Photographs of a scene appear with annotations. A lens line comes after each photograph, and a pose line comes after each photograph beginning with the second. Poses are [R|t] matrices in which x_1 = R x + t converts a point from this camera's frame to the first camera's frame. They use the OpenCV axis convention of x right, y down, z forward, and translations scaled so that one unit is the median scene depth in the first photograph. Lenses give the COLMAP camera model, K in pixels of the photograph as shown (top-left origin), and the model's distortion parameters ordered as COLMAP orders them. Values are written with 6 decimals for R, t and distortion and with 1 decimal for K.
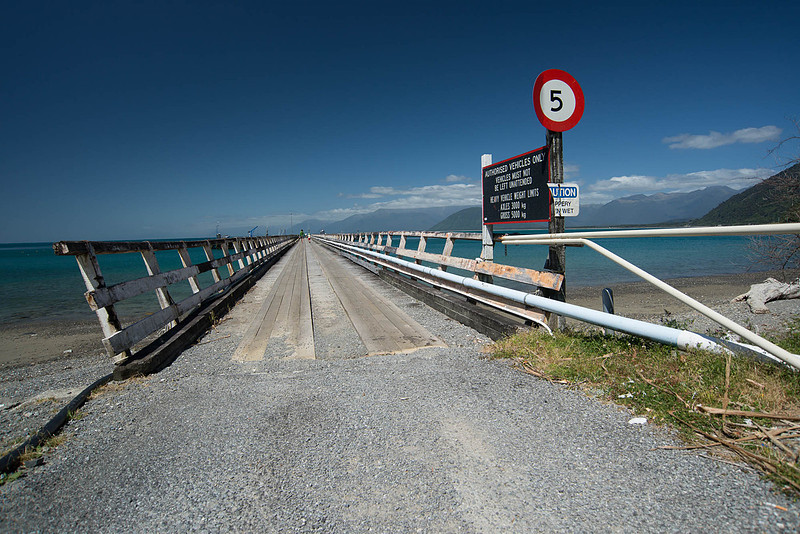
lens RADIAL K [[419.6, 0, 398.4], [0, 419.6, 263.9], [0, 0, 1]] dist [-0.059603, -0.000672]
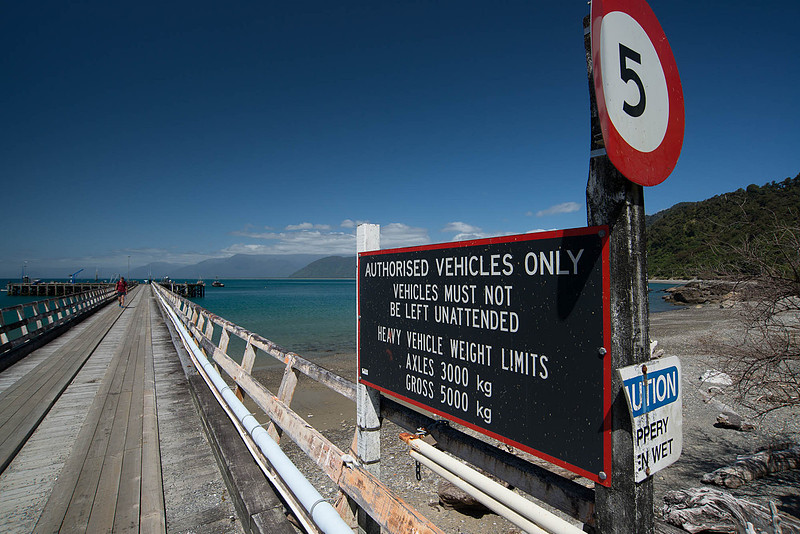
lens RADIAL K [[419.6, 0, 398.4], [0, 419.6, 272.2], [0, 0, 1]] dist [-0.059603, -0.000672]
pose [[0.944953, 0.034984, 0.325331, 0.115950], [-0.001138, 0.994613, -0.103650, -0.198100], [-0.327204, 0.097574, 0.939902, 0.685436]]
